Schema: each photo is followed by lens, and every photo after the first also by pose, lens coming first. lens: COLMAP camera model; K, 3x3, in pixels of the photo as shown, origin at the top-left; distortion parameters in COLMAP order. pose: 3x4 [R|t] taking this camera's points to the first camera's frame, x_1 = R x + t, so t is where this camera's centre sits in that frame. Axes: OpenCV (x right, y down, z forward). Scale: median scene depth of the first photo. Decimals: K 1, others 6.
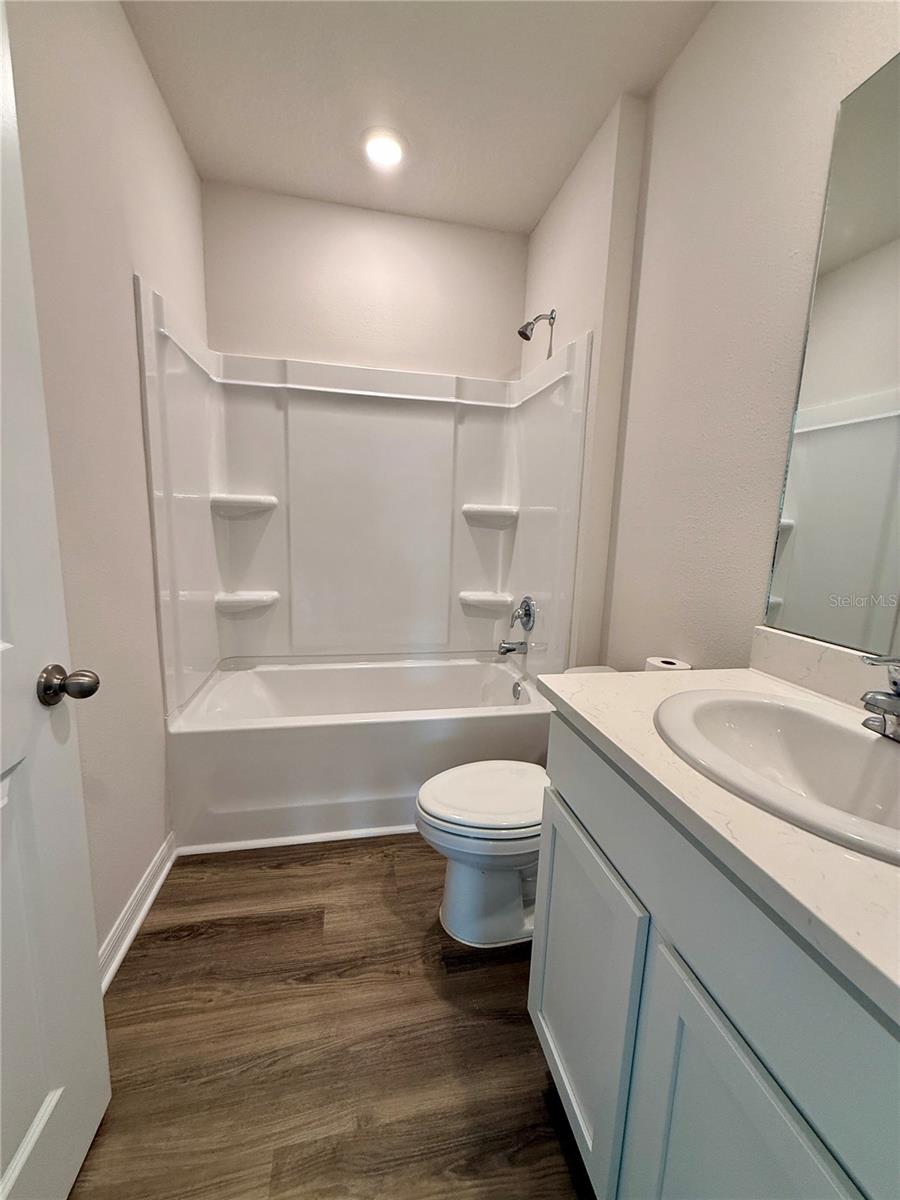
lens RADIAL K [[478.3, 0, 441.6], [0, 478.3, 605.1], [0, 0, 1]] dist [-0.000889, 0.000056]
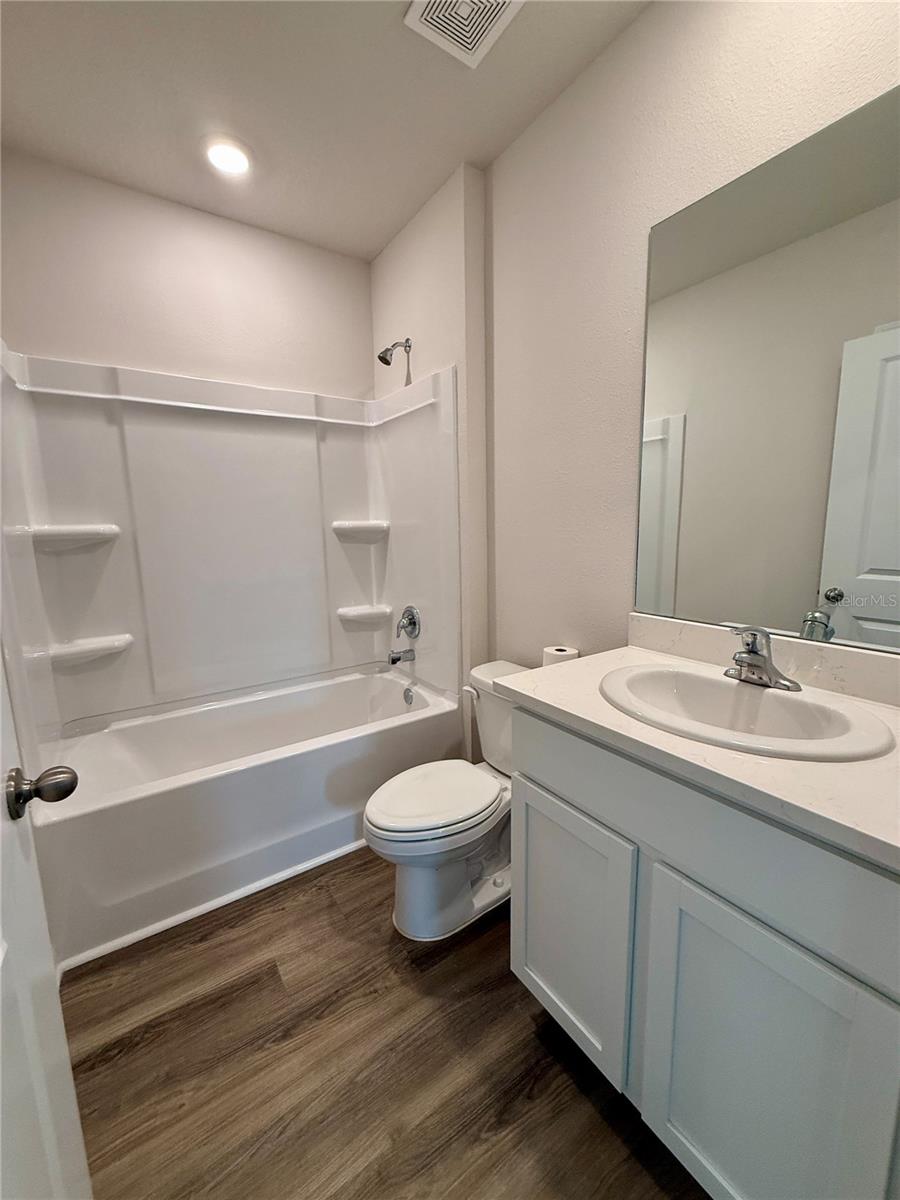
lens RADIAL K [[478.3, 0, 449.4], [0, 478.3, 607.8], [0, 0, 1]] dist [-0.000889, 0.000056]
pose [[0.923772, -0.117463, 0.364484, -0.167778], [0.118190, 0.992781, 0.020397, -0.034156], [-0.364249, 0.024236, 0.930986, -0.020057]]
